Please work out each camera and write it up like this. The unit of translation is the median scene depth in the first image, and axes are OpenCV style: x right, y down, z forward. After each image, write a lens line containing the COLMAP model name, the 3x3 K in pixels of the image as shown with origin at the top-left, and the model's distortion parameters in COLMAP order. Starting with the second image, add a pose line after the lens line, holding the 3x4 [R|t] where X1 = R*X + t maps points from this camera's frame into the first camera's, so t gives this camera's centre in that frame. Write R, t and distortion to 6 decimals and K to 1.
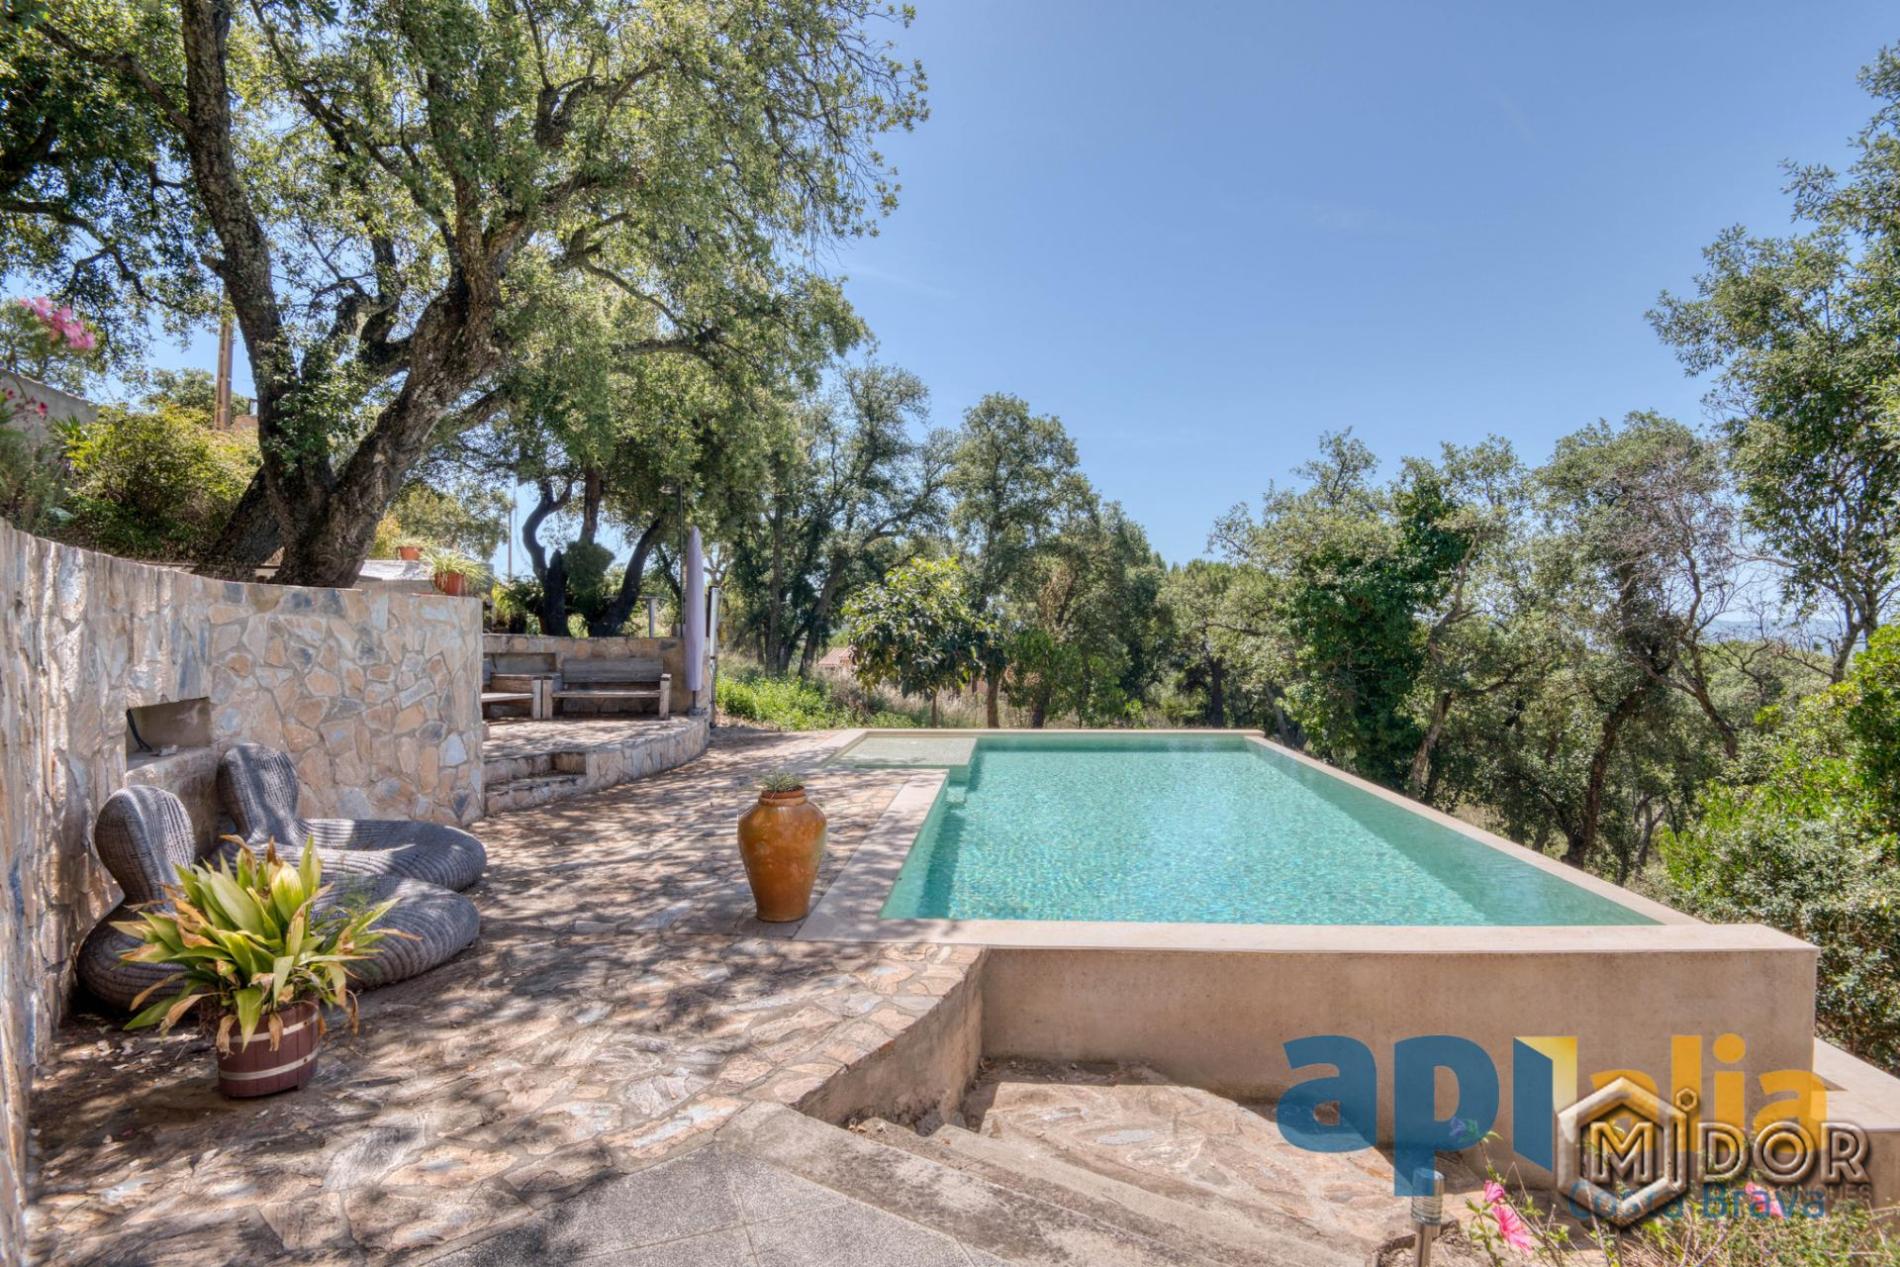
lens RADIAL K [[893.4, 0, 949.3], [0, 893.4, 628.8], [0, 0, 1]] dist [0.001366, -0.033064]
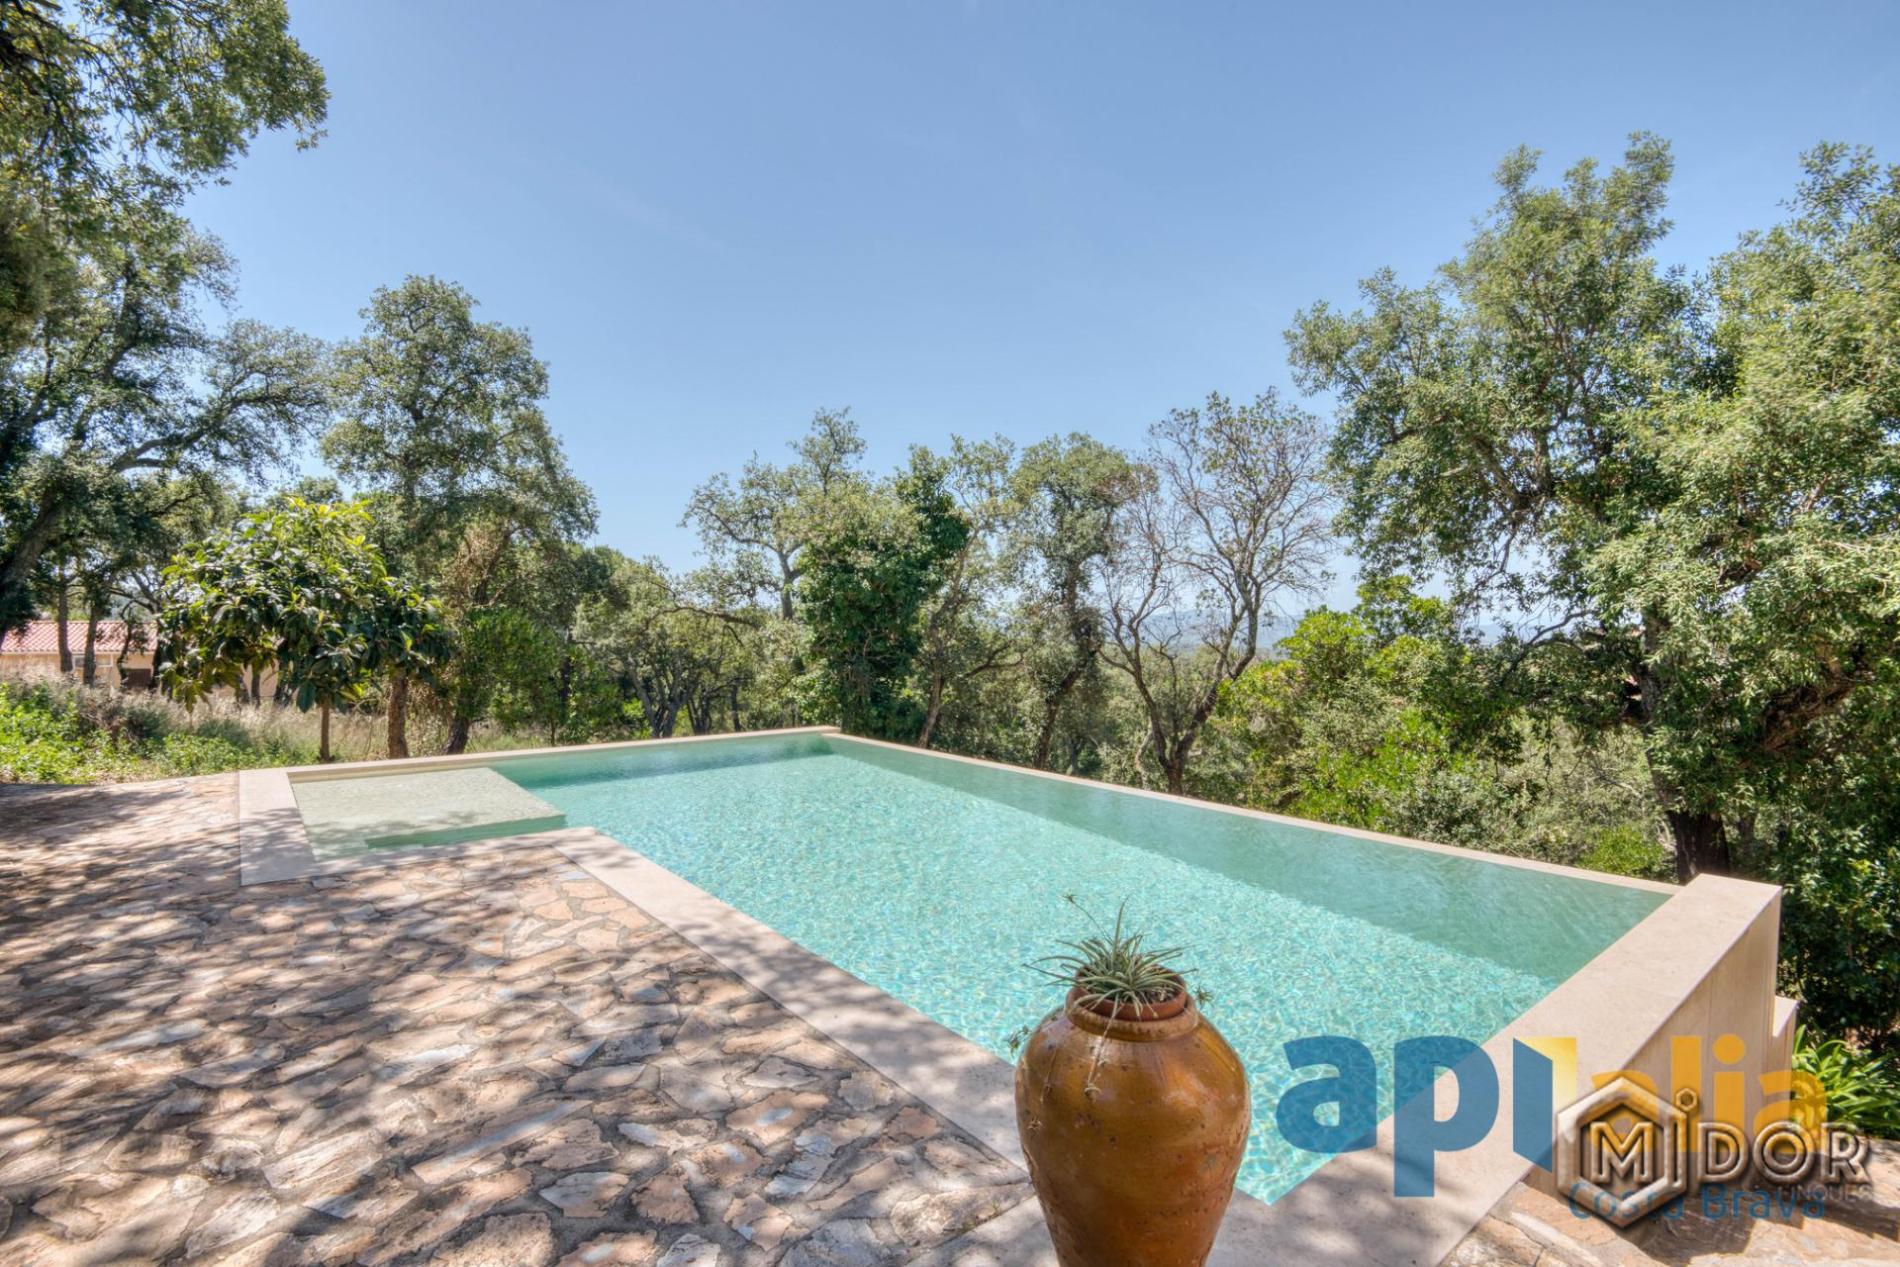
lens RADIAL K [[893.4, 0, 949.3], [0, 893.4, 628.8], [0, 0, 1]] dist [0.001366, -0.033064]
pose [[0.722894, 0.004853, 0.690942, -0.141591], [-0.011763, 0.999917, 0.005284, 0.008399], [-0.690859, -0.011947, 0.722891, 0.213184]]
